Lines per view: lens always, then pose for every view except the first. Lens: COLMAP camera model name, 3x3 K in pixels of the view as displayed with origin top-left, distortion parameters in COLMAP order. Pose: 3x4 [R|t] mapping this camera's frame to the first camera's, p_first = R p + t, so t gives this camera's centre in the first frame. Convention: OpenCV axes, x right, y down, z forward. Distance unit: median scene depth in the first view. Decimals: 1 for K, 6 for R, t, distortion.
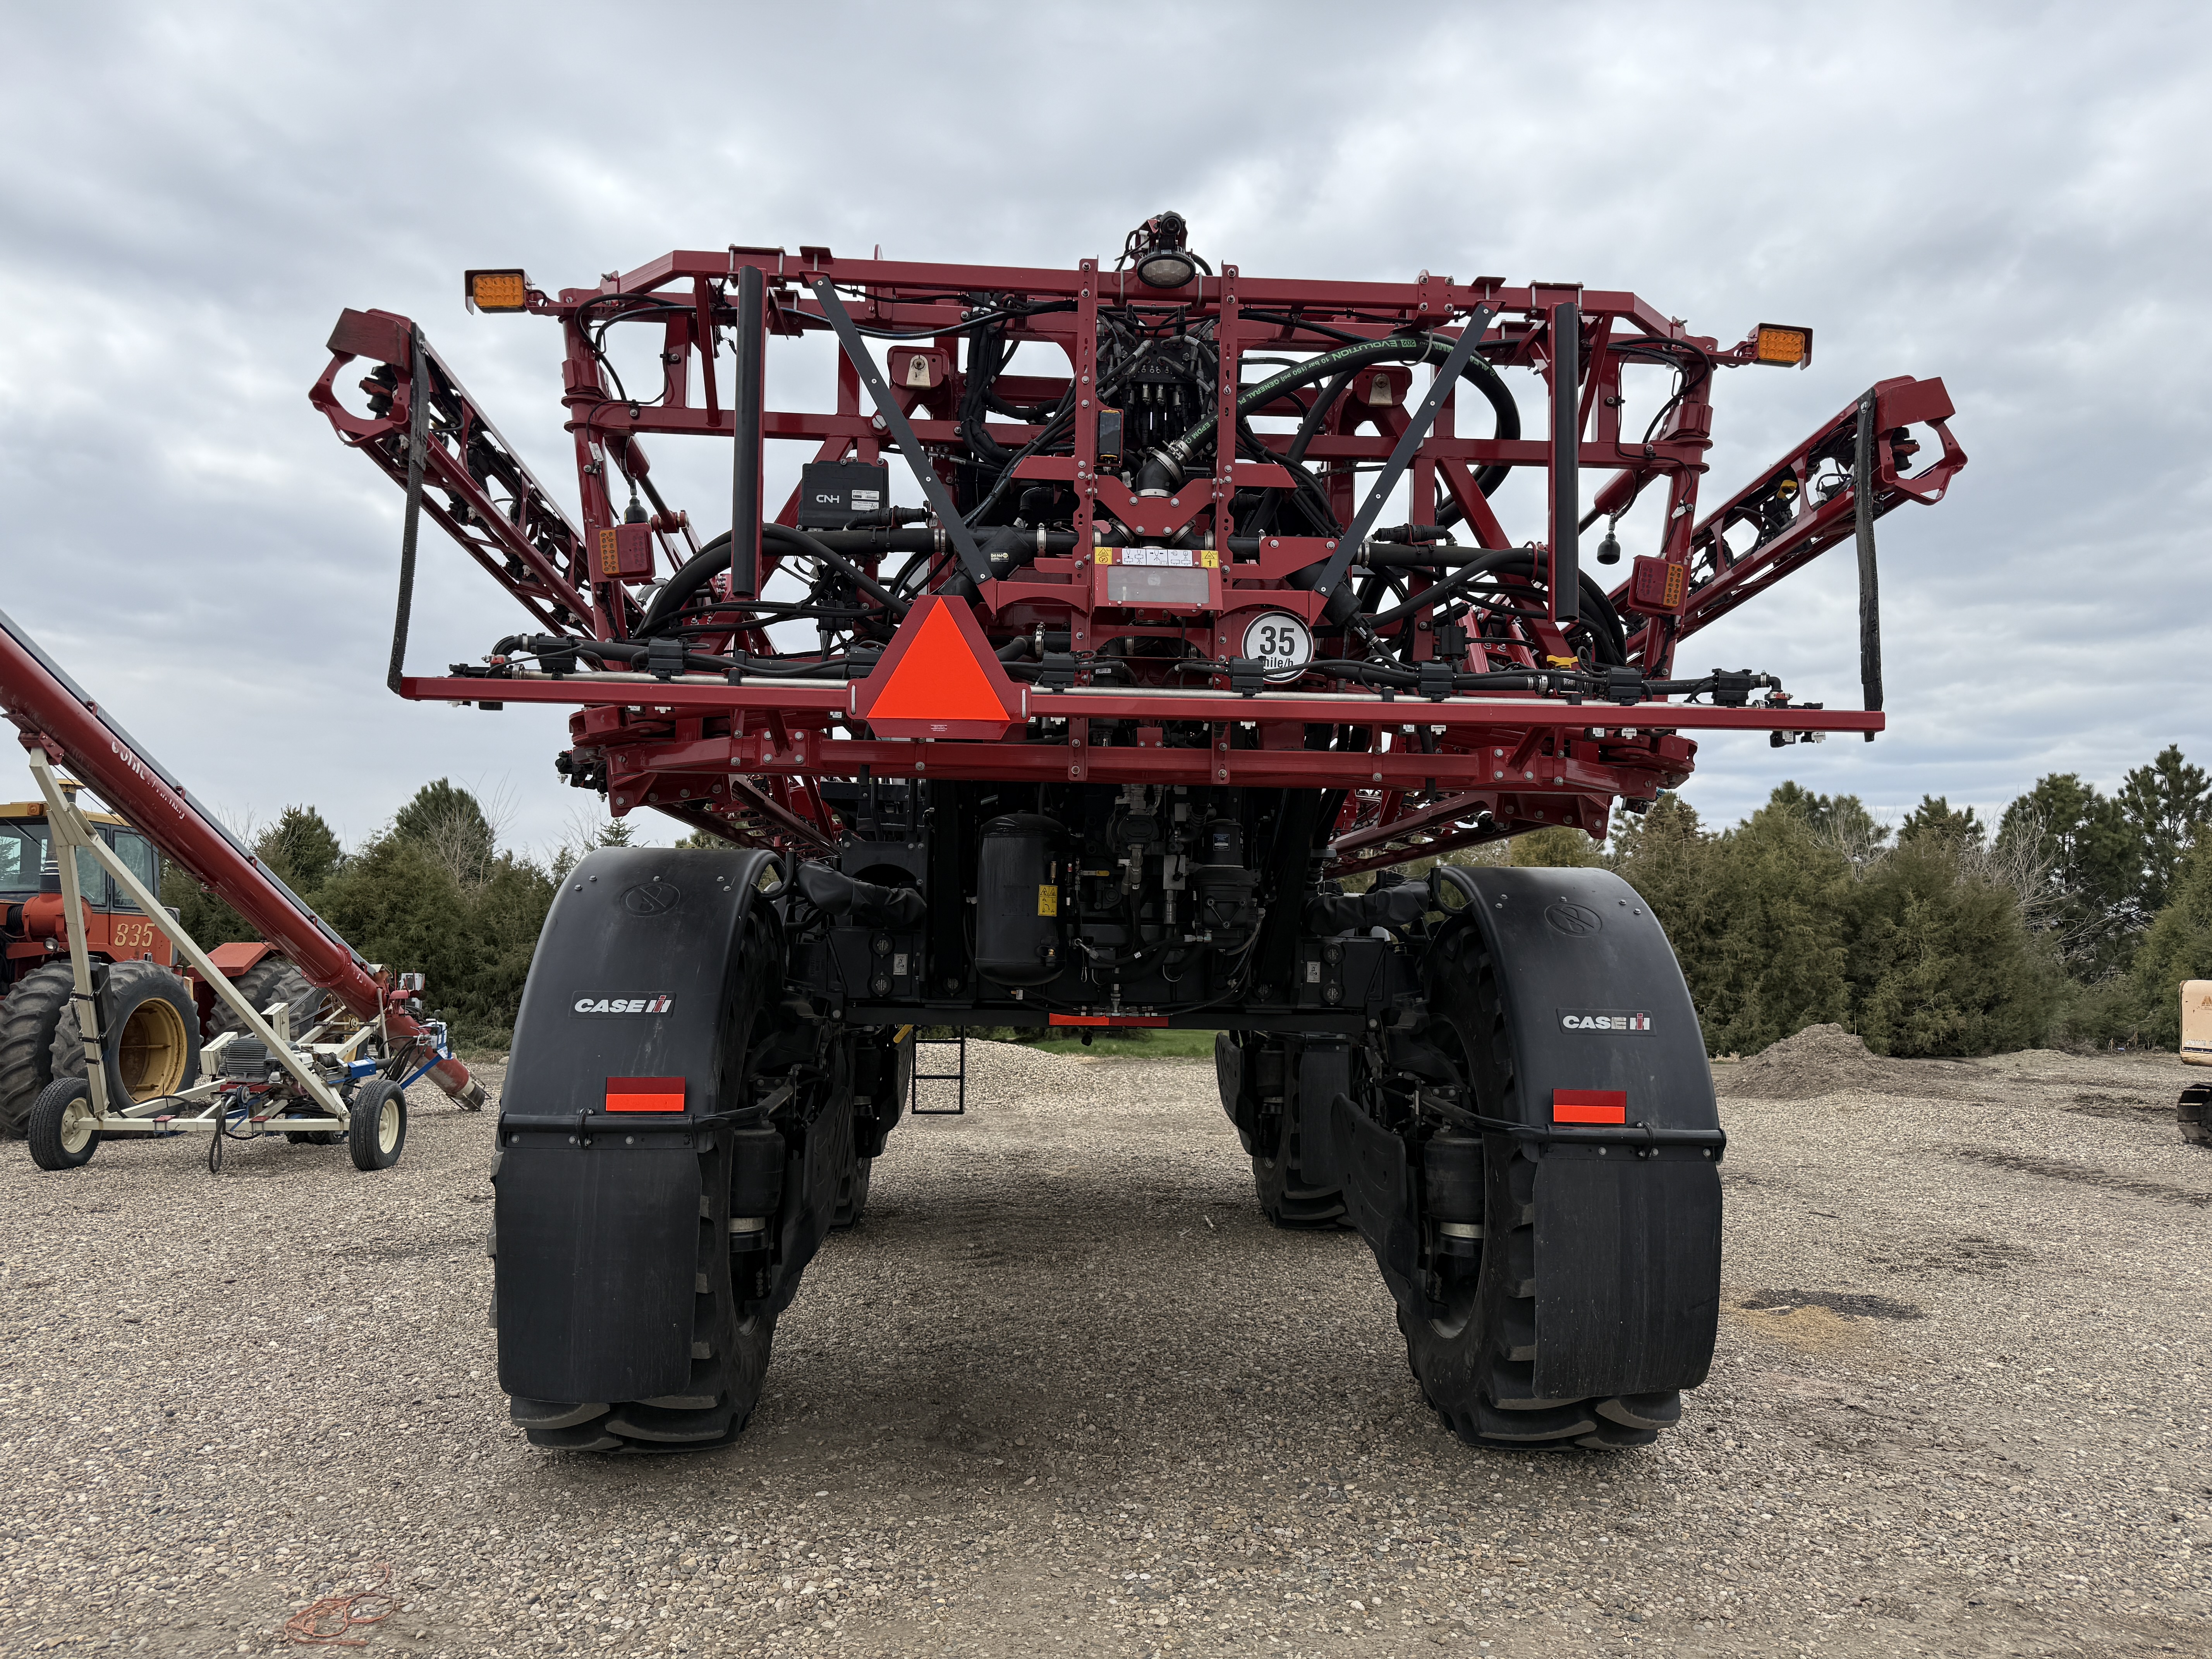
lens RADIAL K [[1547.6, 0, 1104.3], [0, 1547.6, 815.6], [0, 0, 1]] dist [0.045700, -0.048579]
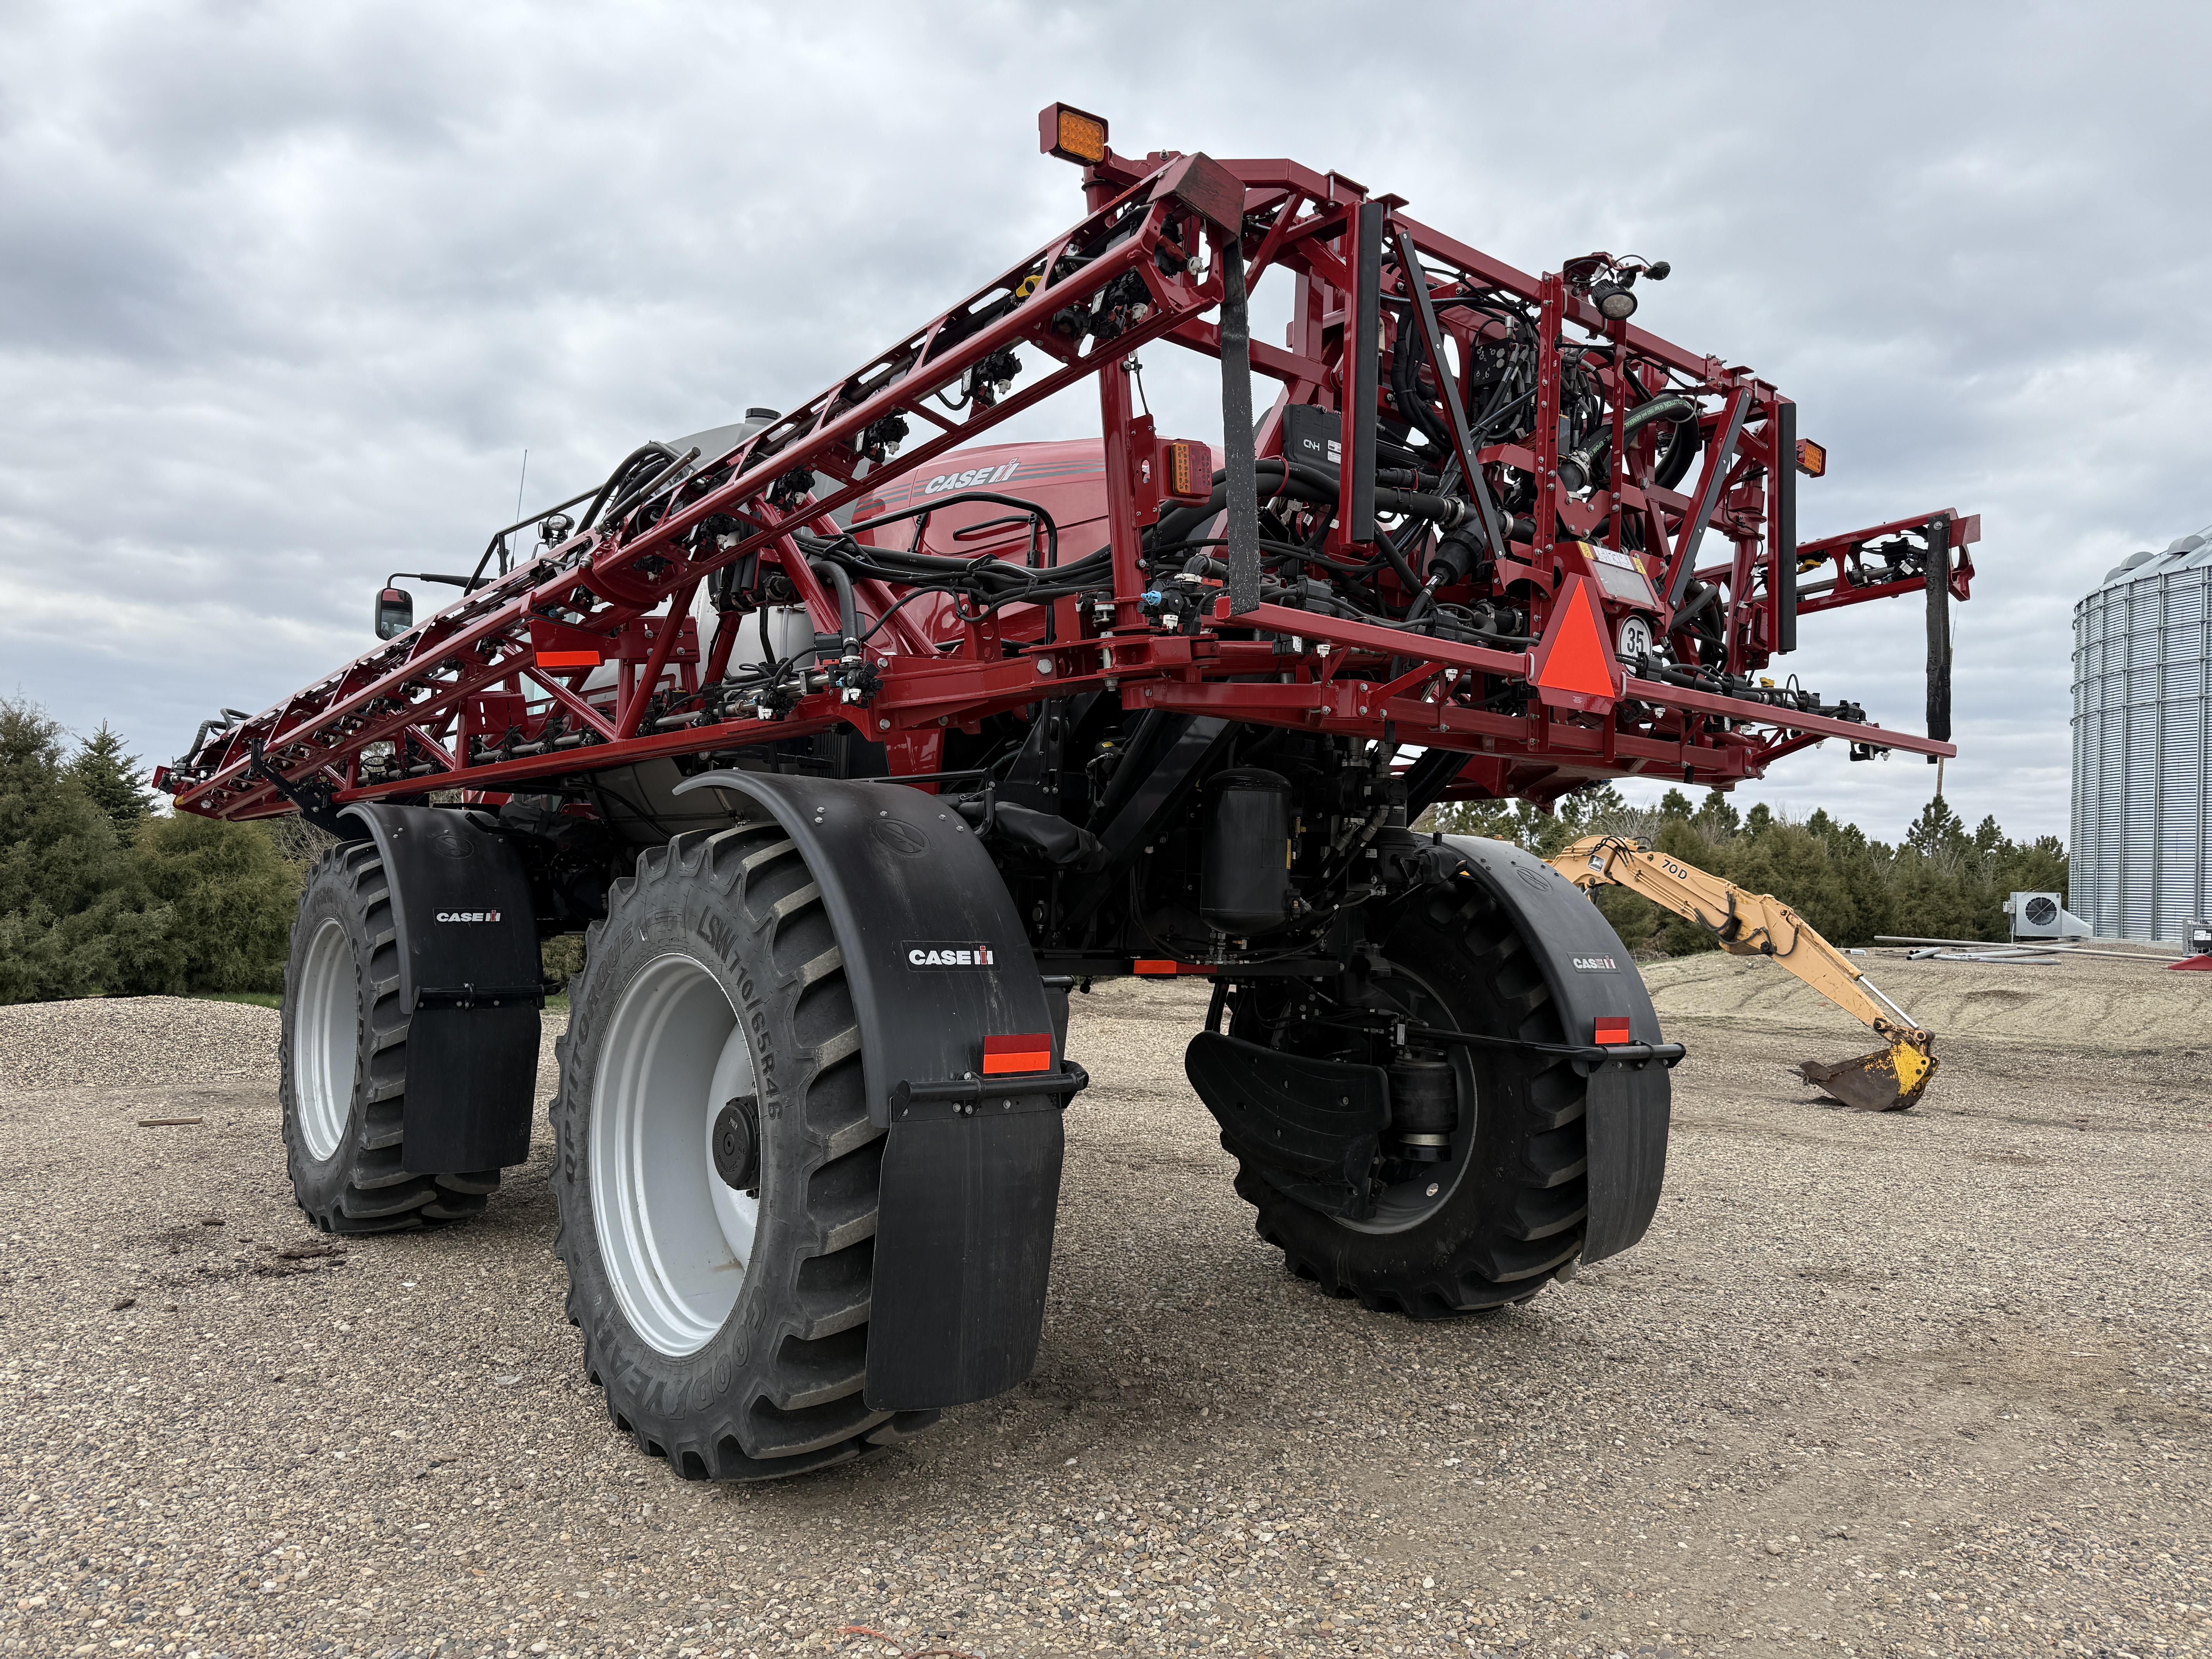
lens RADIAL K [[1589.3, 0, 1066.6], [0, 1589.3, 825.4], [0, 0, 1]] dist [0.170501, -0.264467]
pose [[0.794284, 0.038060, 0.606354, -0.821505], [-0.068758, 0.997255, 0.027473, 0.016861], [-0.603644, -0.063514, 0.794720, 0.237447]]
